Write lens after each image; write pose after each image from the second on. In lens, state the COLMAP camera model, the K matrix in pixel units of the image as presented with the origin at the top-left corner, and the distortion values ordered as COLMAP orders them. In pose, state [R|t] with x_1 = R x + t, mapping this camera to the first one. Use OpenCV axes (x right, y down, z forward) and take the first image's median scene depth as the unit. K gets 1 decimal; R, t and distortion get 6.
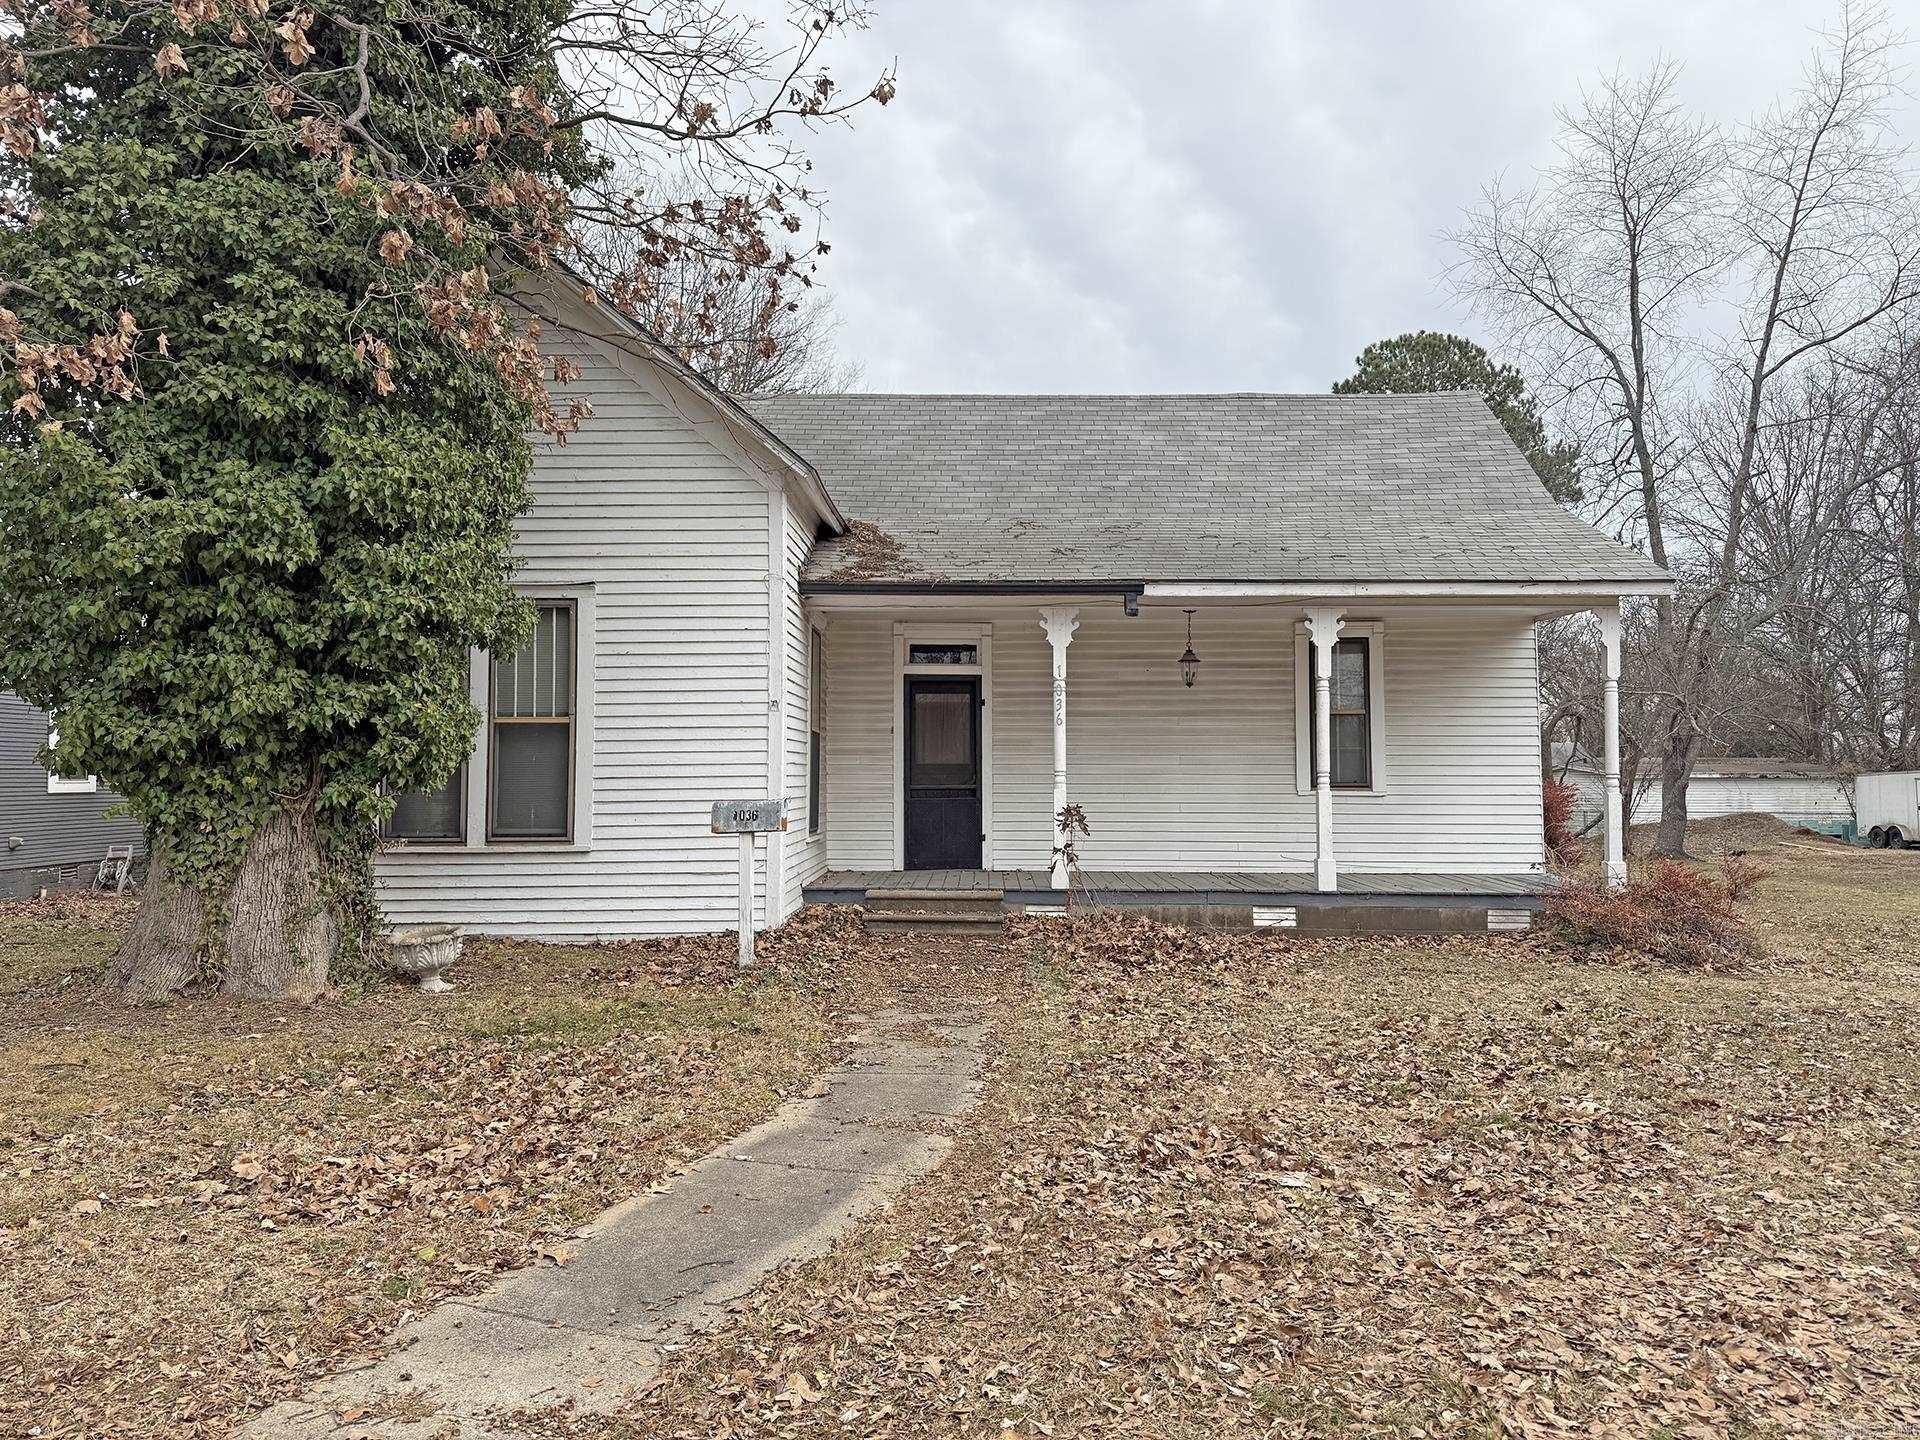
lens RADIAL K [[1341.6, 0, 960.9], [0, 1341.6, 721.4], [0, 0, 1]] dist [0.070506, -0.019528]
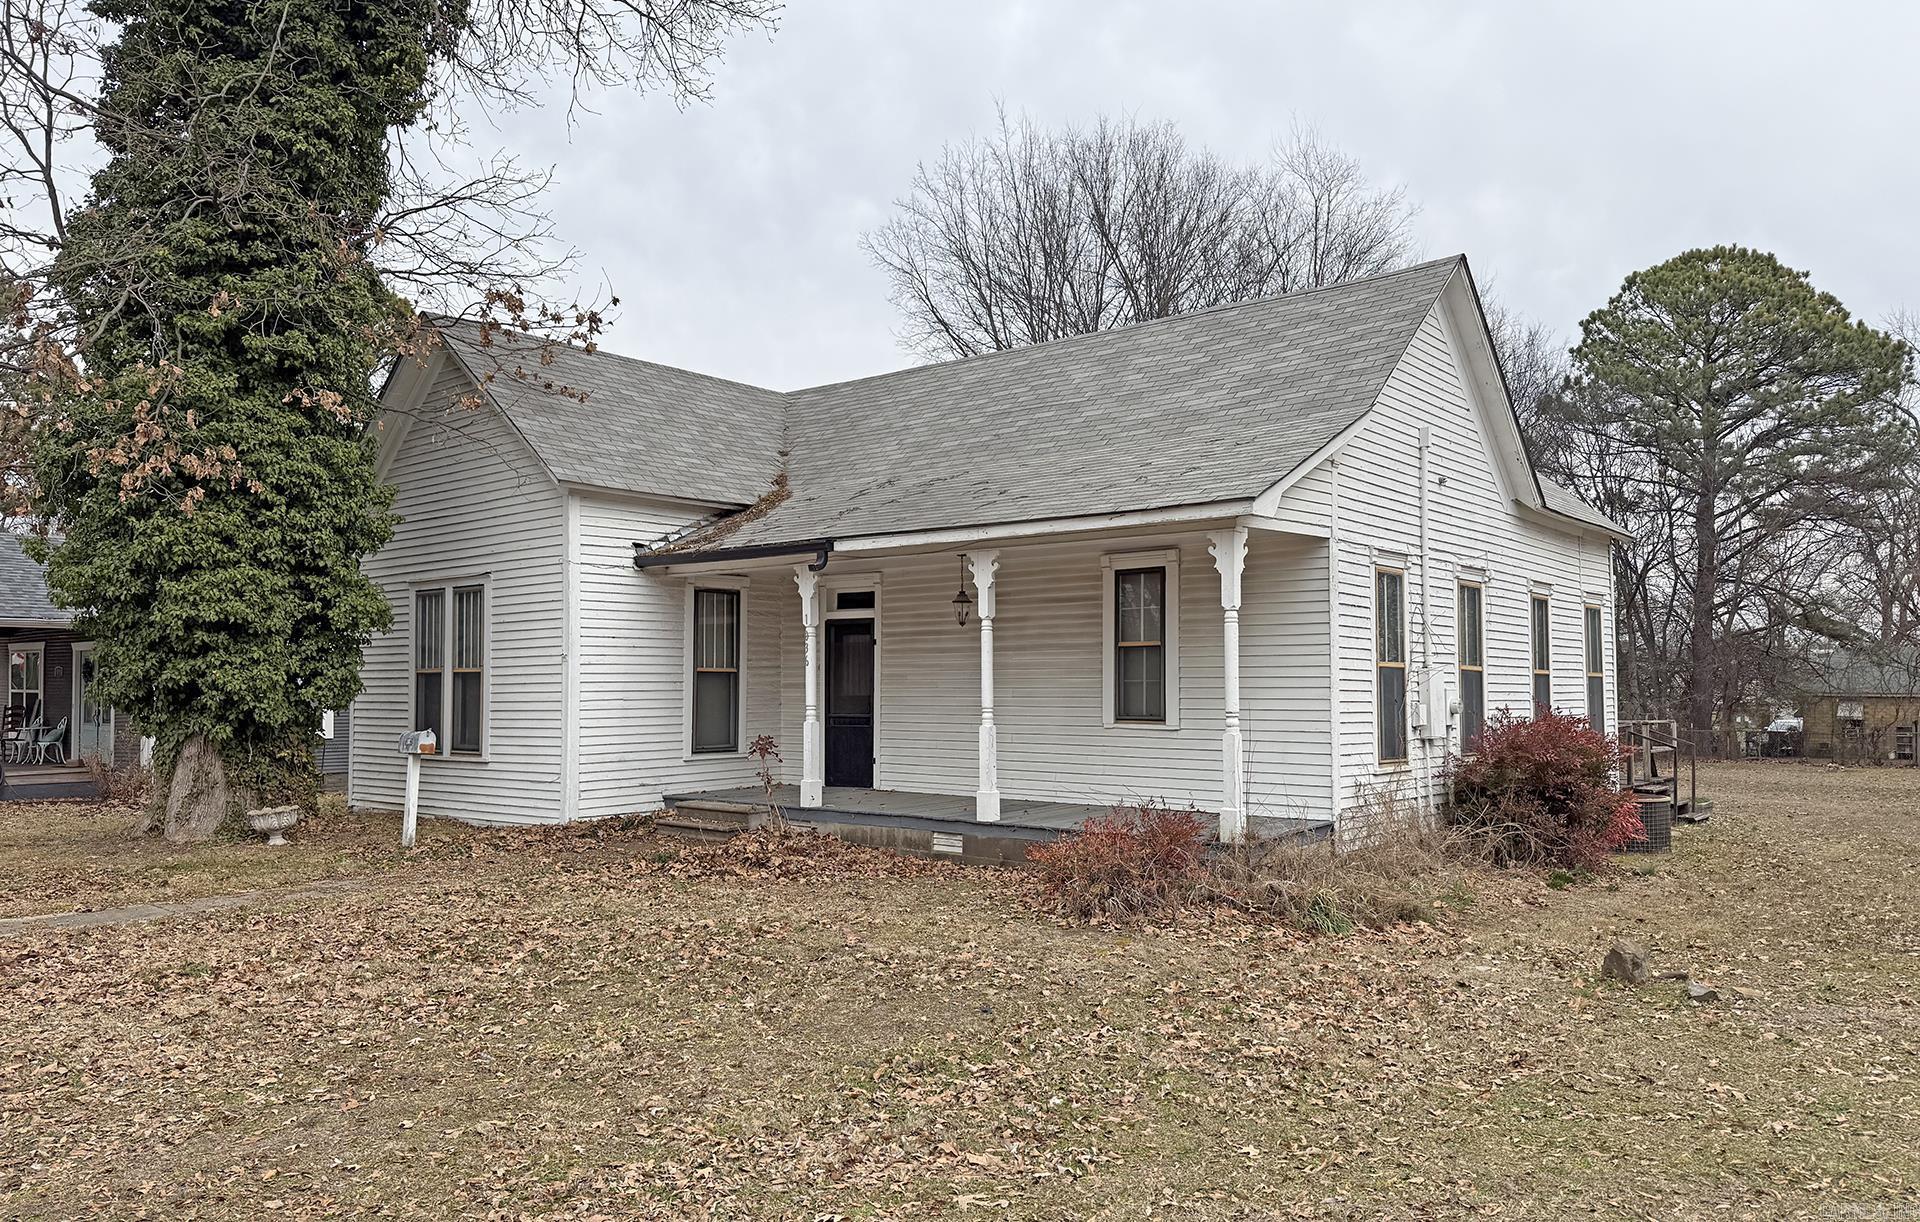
lens RADIAL K [[1317.7, 0, 963.0], [0, 1317.7, 614.9], [0, 0, 1]] dist [0.011416, 0.001248]
pose [[0.795491, -0.036862, -0.604843, 0.813130], [0.028222, 0.999319, -0.023784, -0.009365], [0.605308, 0.001850, 0.795990, 0.164821]]
